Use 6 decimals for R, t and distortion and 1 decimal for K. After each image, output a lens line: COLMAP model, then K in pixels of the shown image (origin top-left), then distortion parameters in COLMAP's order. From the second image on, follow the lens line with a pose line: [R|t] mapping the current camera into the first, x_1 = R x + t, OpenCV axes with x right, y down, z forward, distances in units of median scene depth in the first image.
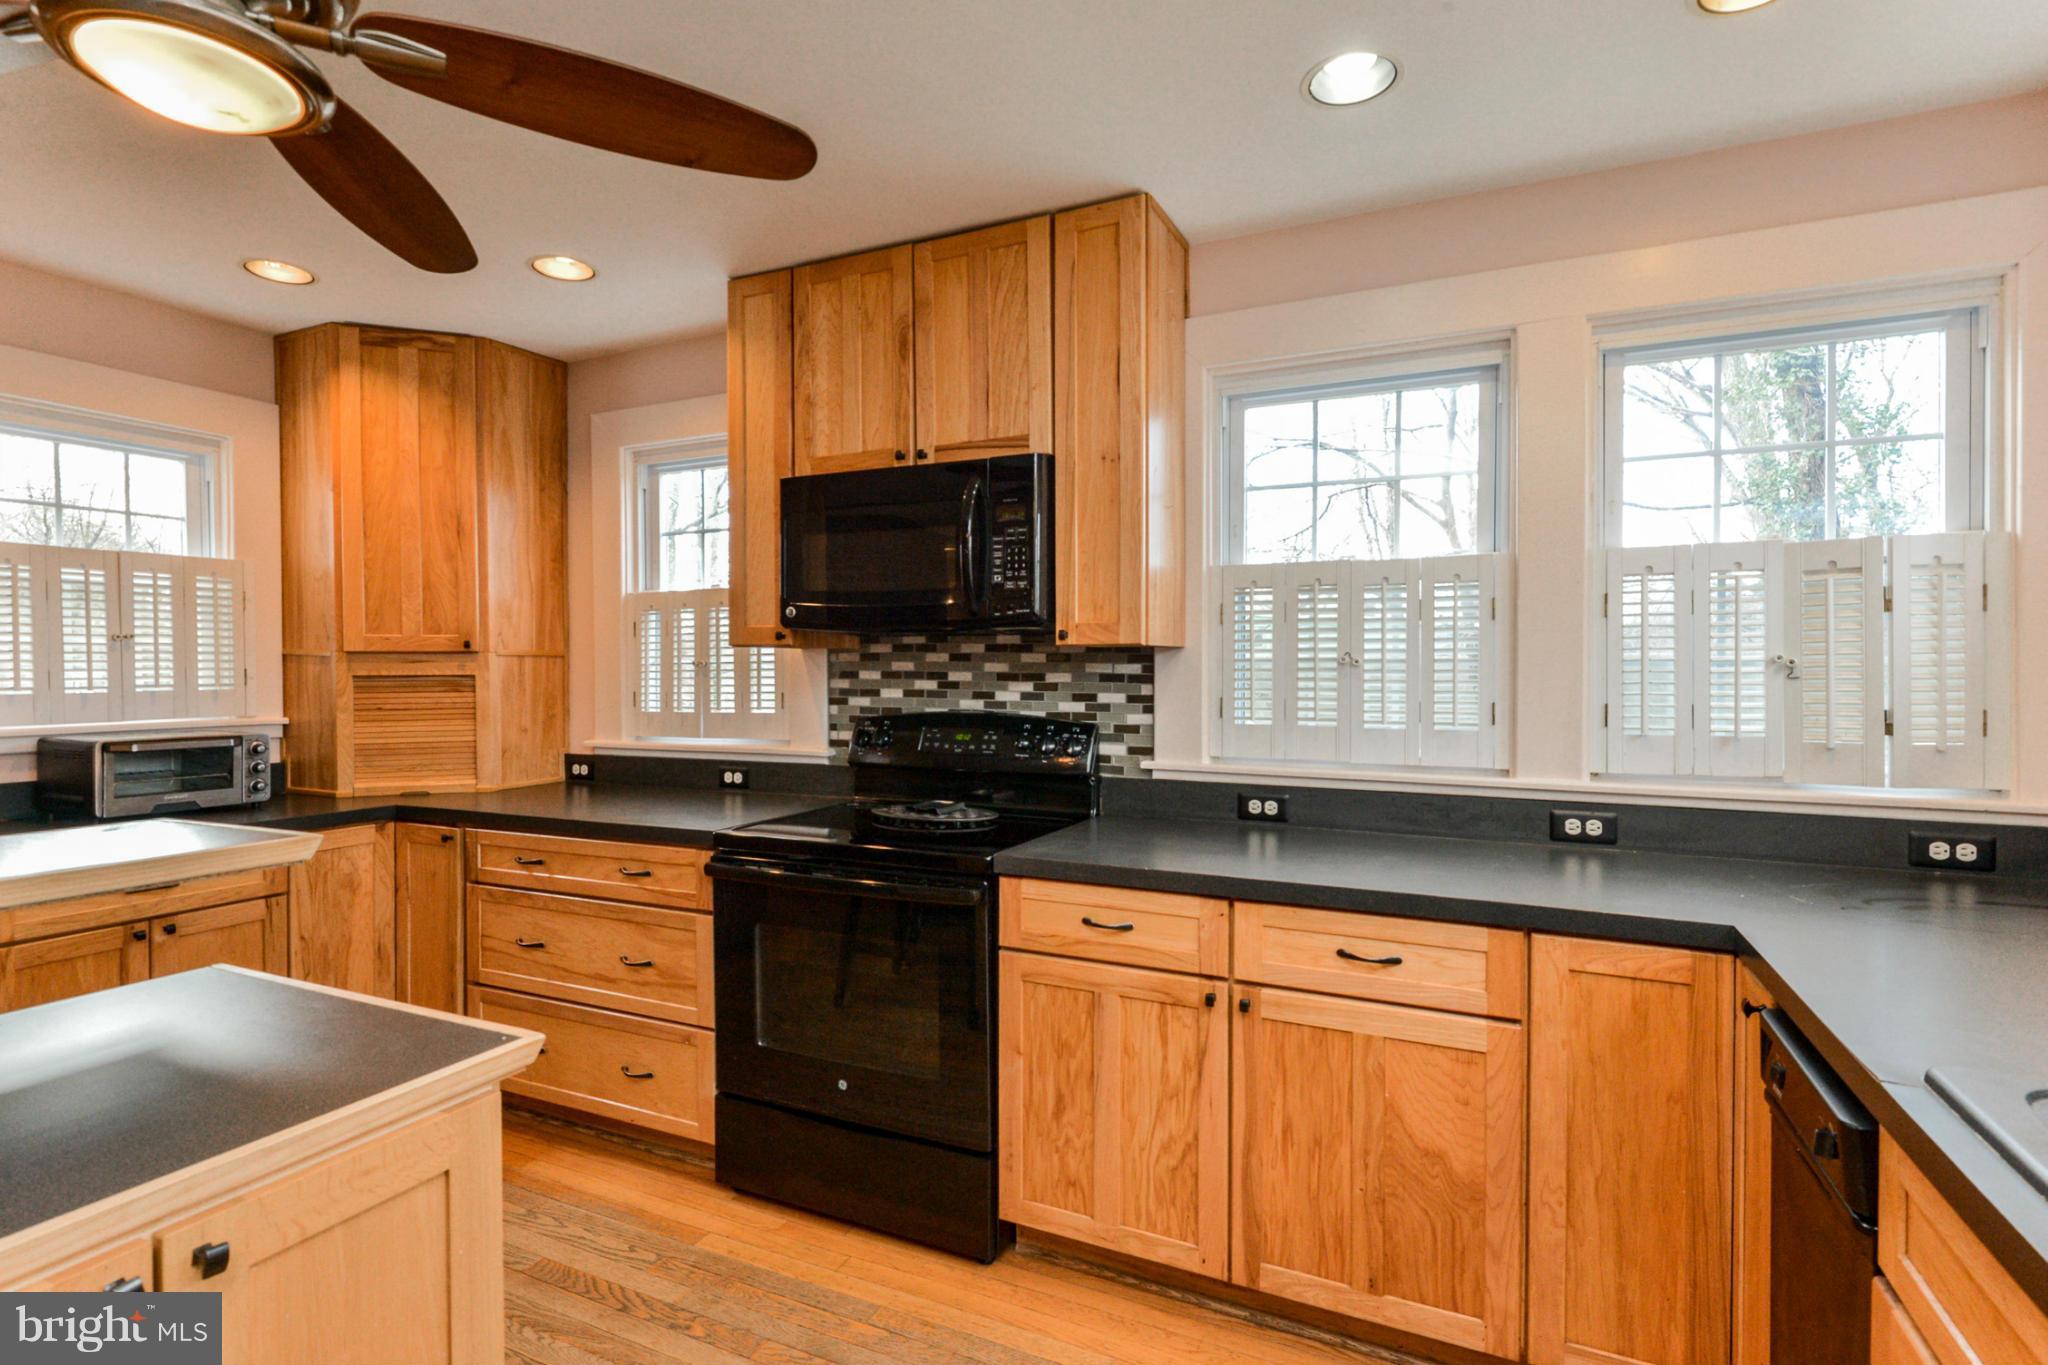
lens RADIAL K [[944.6, 0, 1015.6], [0, 944.6, 686.9], [0, 0, 1]] dist [0.028242, -0.000288]
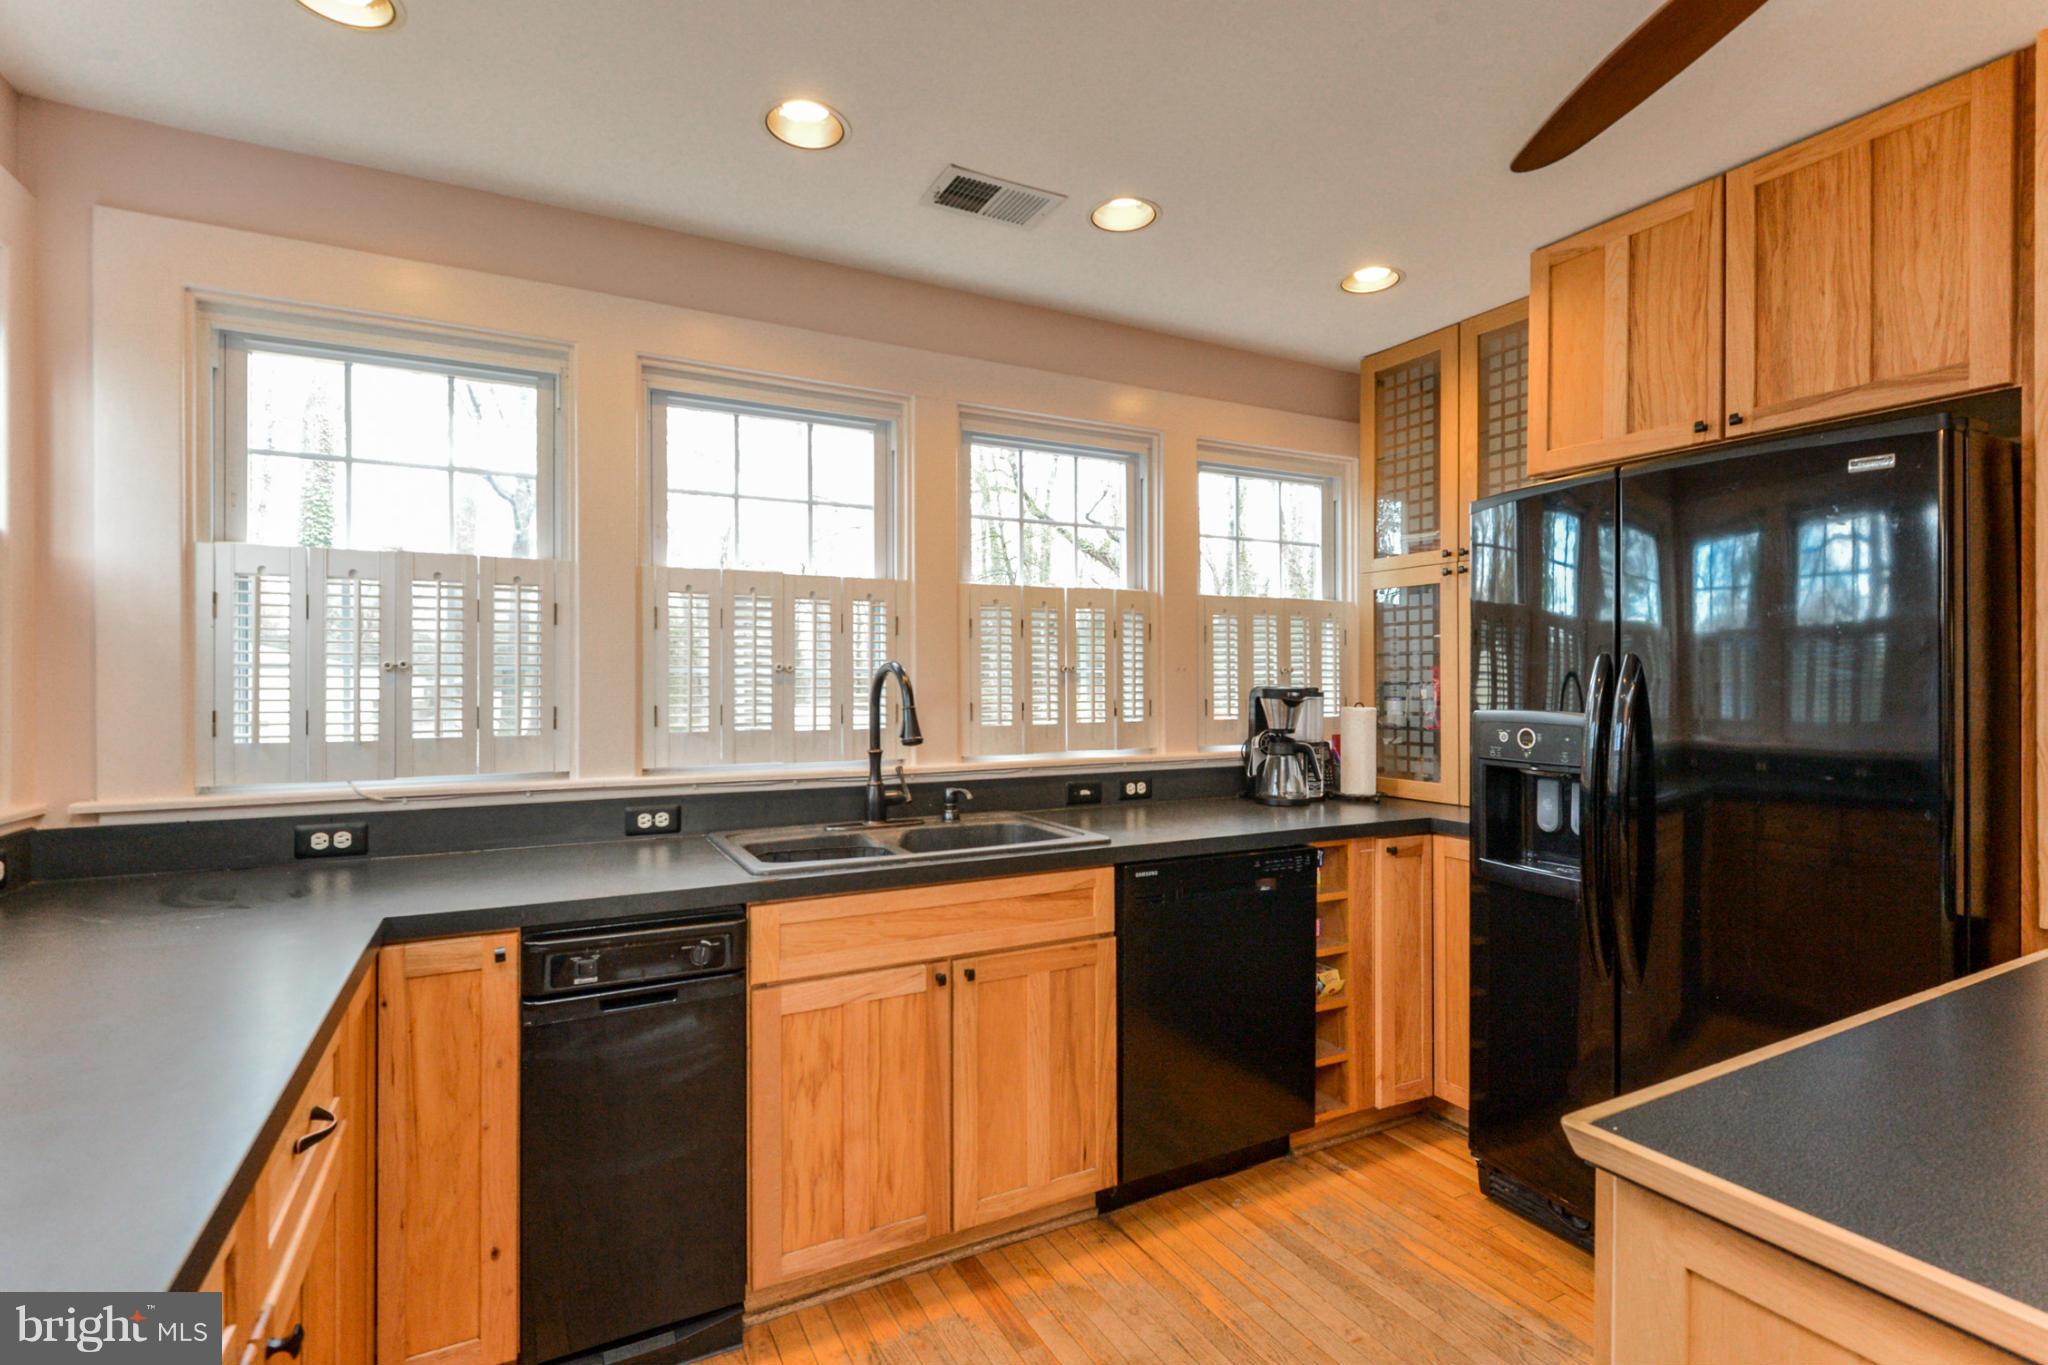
lens RADIAL K [[980.0, 0, 930.7], [0, 980.0, 673.2], [0, 0, 1]] dist [0.048589, -0.000074]
pose [[0.639227, 0.002417, 0.769014, -0.329020], [0.012955, 0.999819, -0.013912, -0.002729], [-0.768909, 0.018855, 0.639080, 0.144562]]
